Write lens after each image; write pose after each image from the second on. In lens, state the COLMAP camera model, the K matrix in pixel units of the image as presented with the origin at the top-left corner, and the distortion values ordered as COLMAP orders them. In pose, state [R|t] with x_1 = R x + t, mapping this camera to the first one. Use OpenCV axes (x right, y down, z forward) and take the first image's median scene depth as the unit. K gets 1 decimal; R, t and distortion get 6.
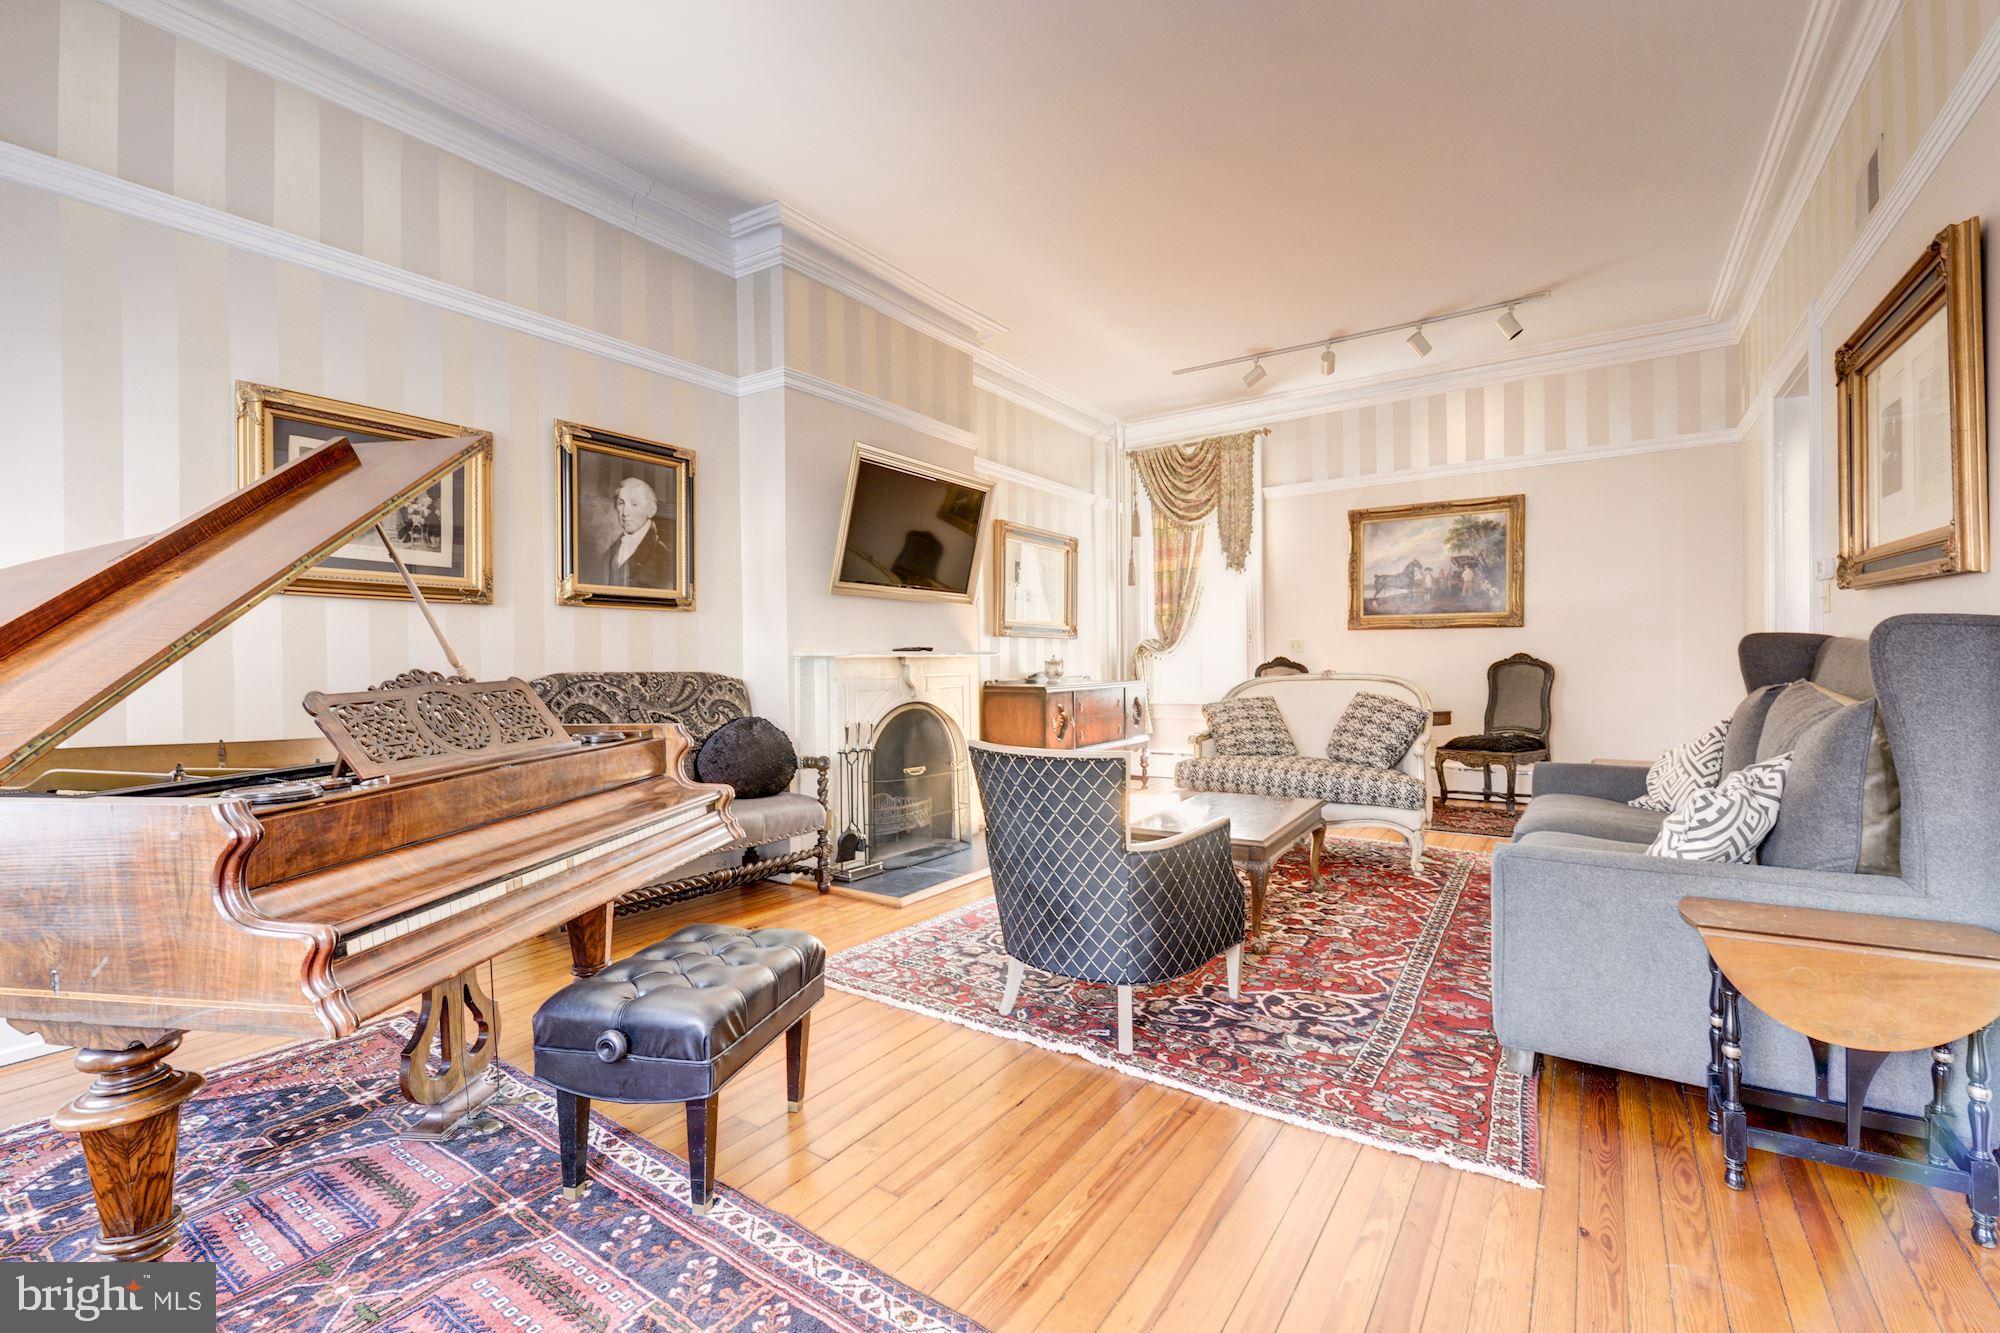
lens RADIAL K [[862.9, 0, 996.2], [0, 862.9, 666.3], [0, 0, 1]] dist [0.007531, -0.004077]
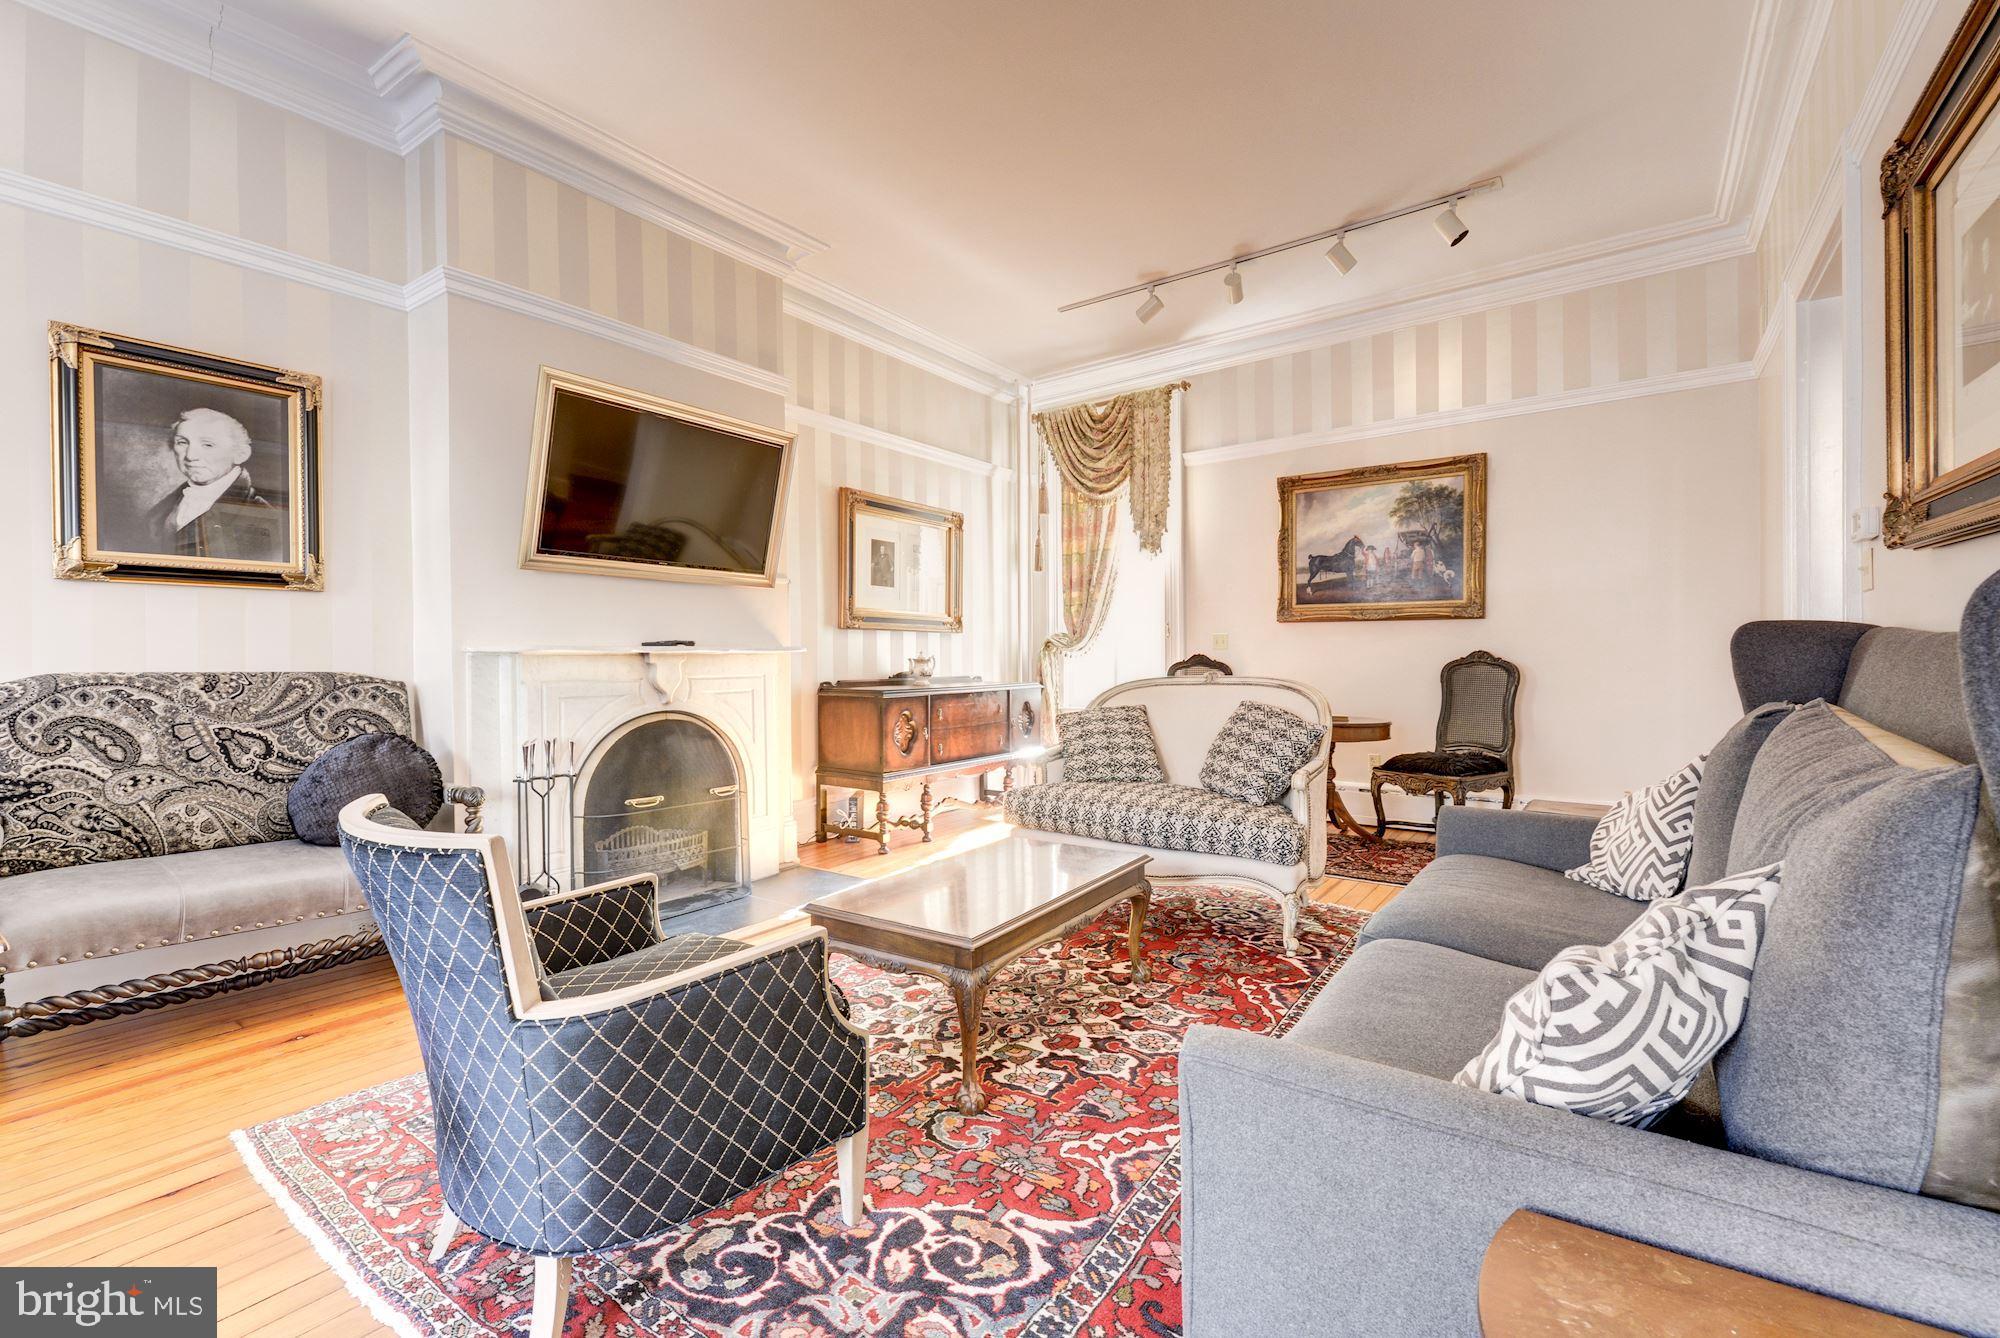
lens RADIAL K [[862.9, 0, 995.6], [0, 862.9, 662.2], [0, 0, 1]] dist [0.007531, -0.004077]
pose [[0.999584, 0.004099, -0.028552, 0.260374], [-0.004089, 0.999992, 0.000405, -0.004710], [0.028554, -0.000288, 0.999592, 0.266466]]
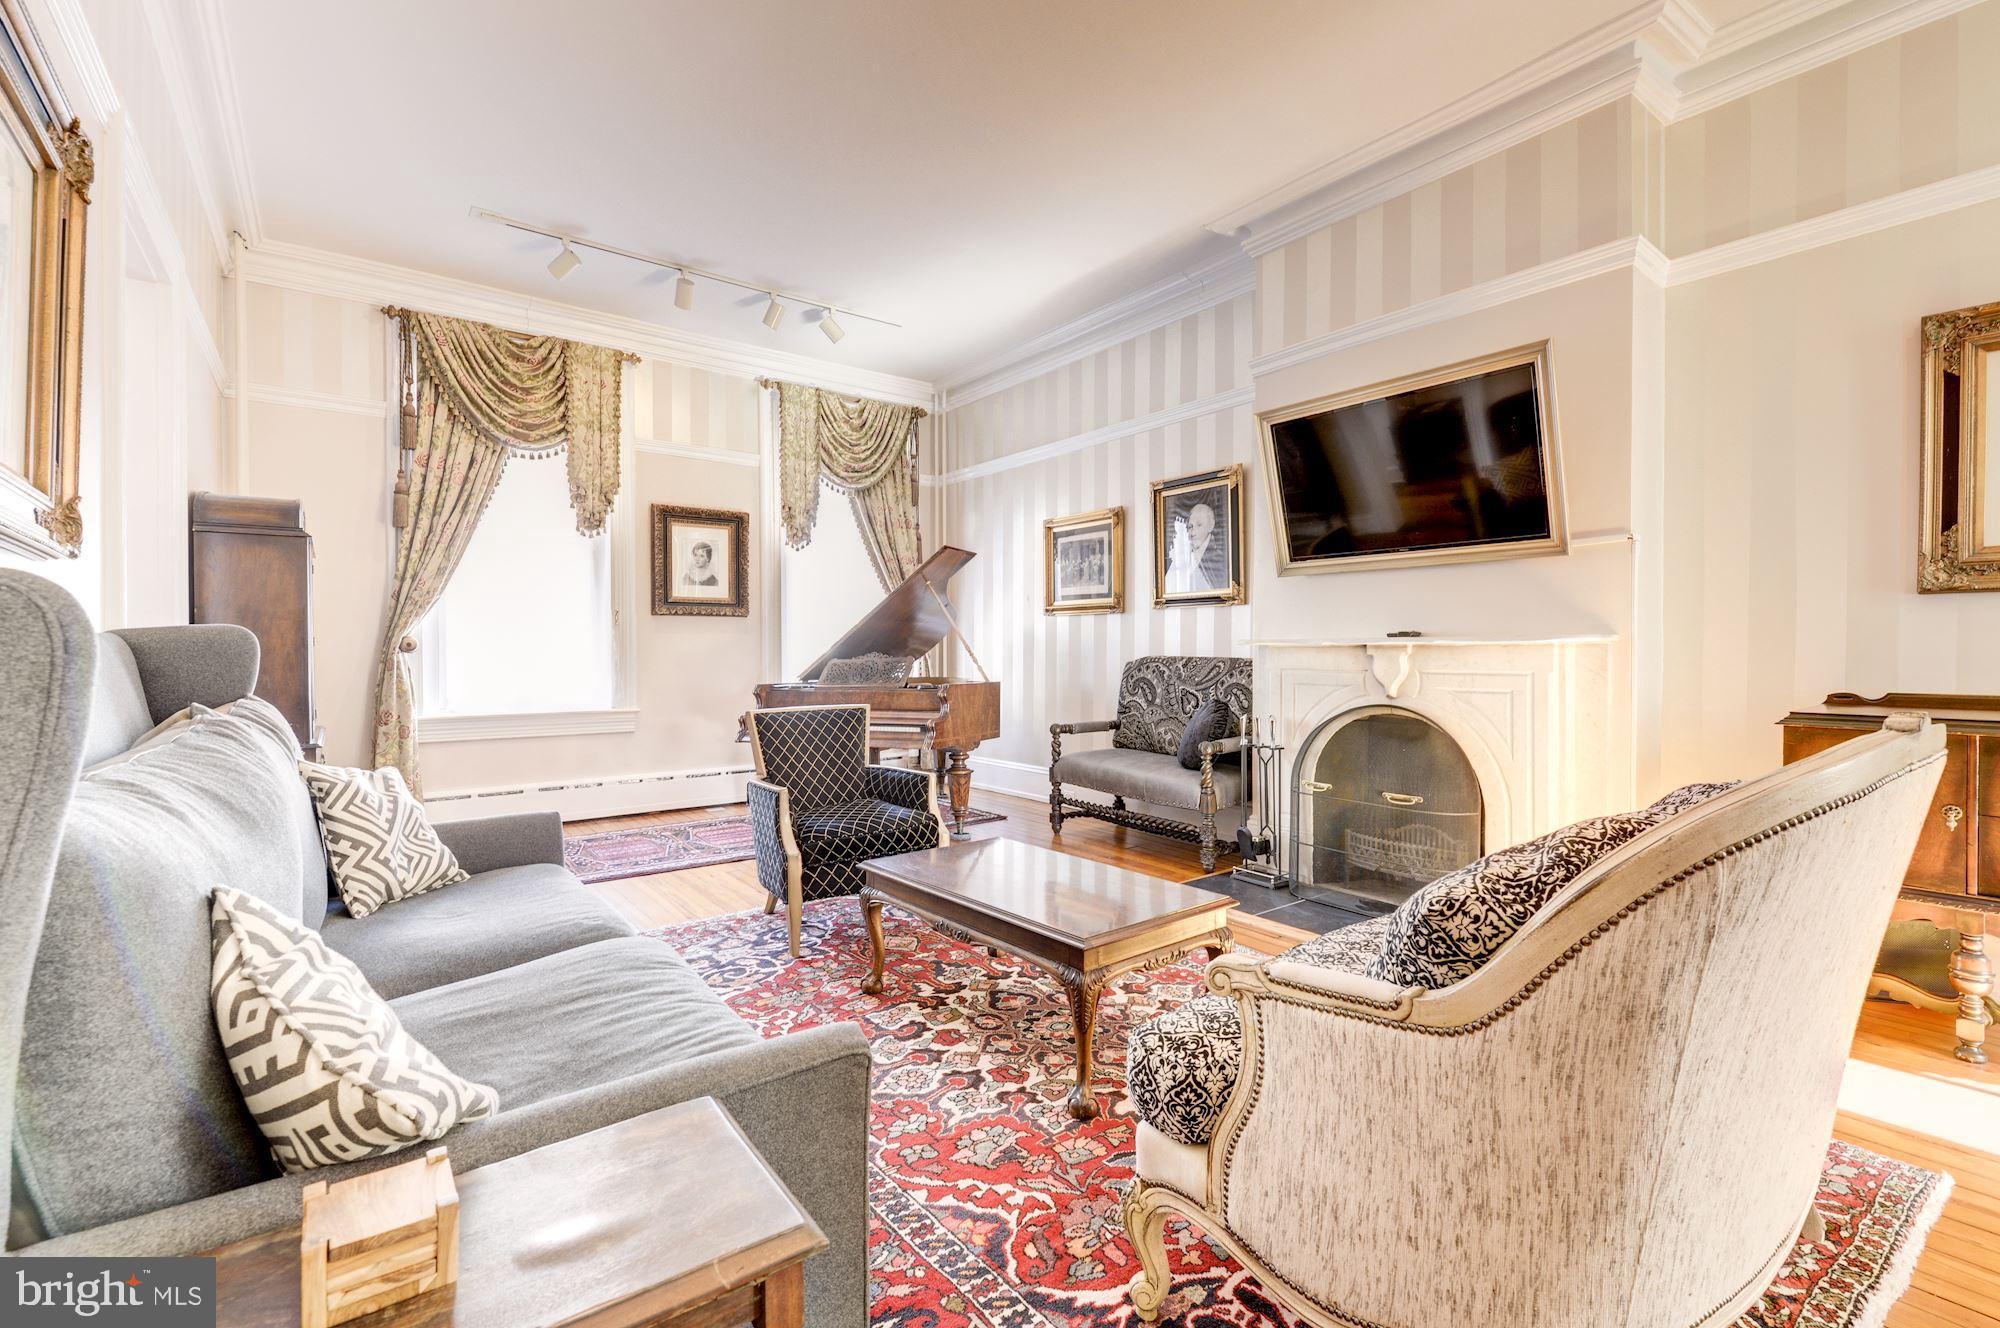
lens RADIAL K [[862.9, 0, 1009.0], [0, 862.9, 652.5], [0, 0, 1]] dist [0.007531, -0.004077]
pose [[-0.306655, 0.012185, -0.951743, 0.824019], [-0.005036, 0.999883, 0.014424, -0.015202], [0.951807, 0.009217, -0.306558, 1.060968]]
